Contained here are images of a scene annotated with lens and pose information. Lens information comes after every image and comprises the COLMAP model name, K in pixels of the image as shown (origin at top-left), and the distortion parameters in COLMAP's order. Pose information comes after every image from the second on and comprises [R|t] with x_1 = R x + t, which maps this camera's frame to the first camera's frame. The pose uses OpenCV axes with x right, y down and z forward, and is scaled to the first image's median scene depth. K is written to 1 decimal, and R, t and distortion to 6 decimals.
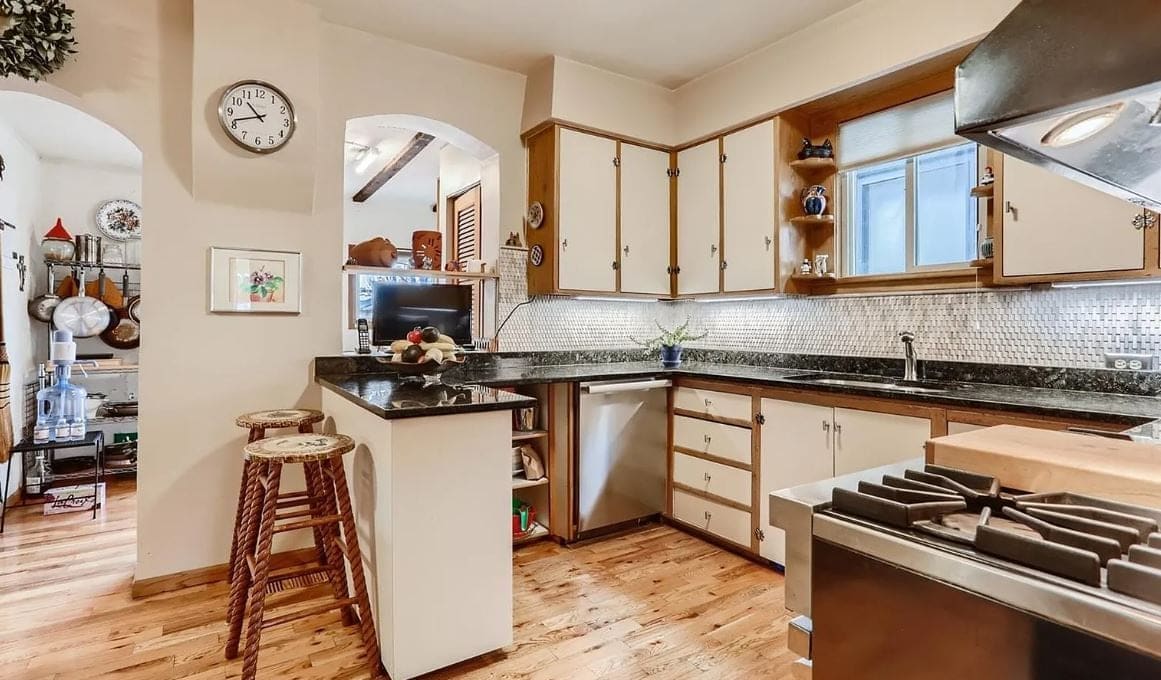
lens RADIAL K [[578.2, 0, 579.0], [0, 578.2, 324.6], [0, 0, 1]] dist [-0.014362, 0.001678]
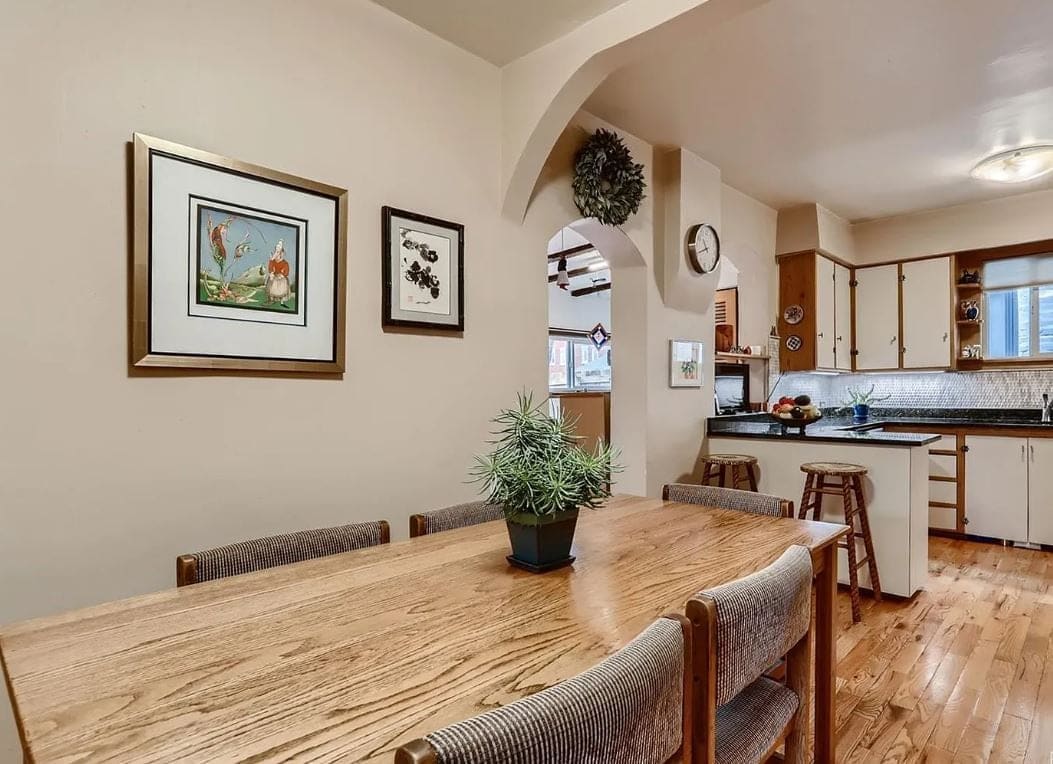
lens RADIAL K [[583.8, 0, 577.0], [0, 583.8, 402.5], [0, 0, 1]] dist [-0.016076, 0.004446]
pose [[0.970264, -0.021134, 0.241123, -1.010701], [0.016177, 0.999615, 0.022522, -0.017004], [-0.241506, -0.017952, 0.970233, -0.273878]]
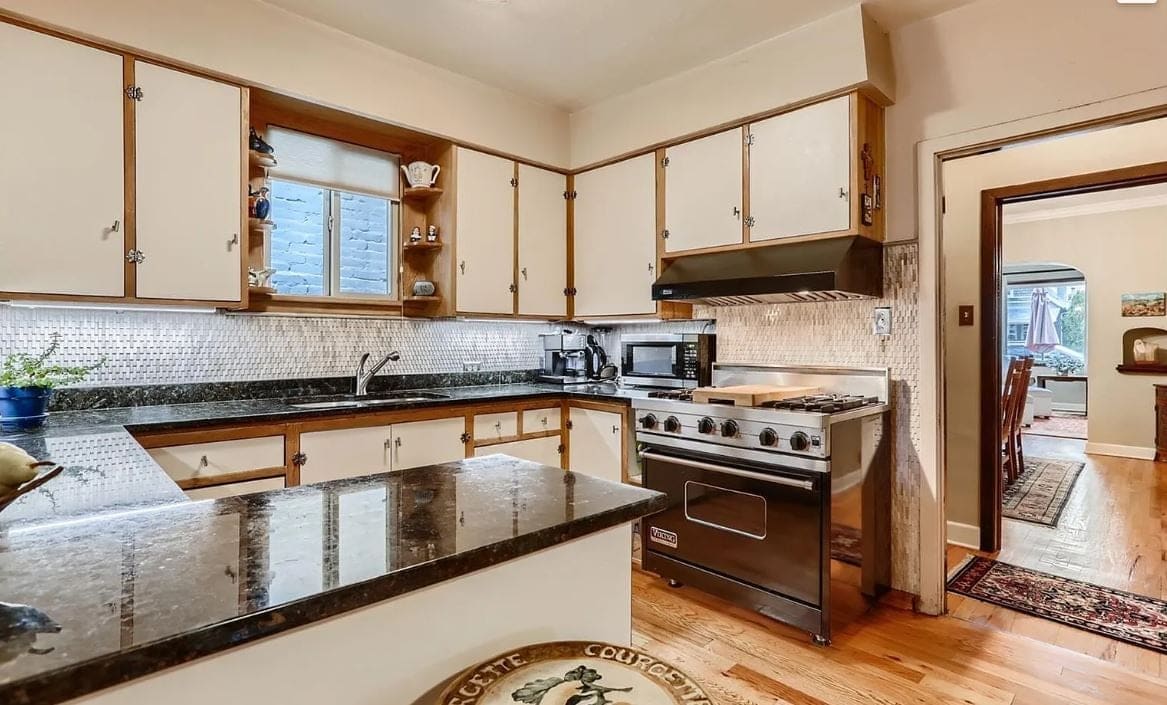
lens RADIAL K [[574.5, 0, 585.7], [0, 574.5, 340.2], [0, 0, 1]] dist [-0.017374, 0.007240]
pose [[-0.182472, -0.002257, 0.983209, -0.521367], [-0.002736, 0.999995, 0.001787, -0.011456], [-0.983207, -0.002364, -0.182477, 0.670415]]
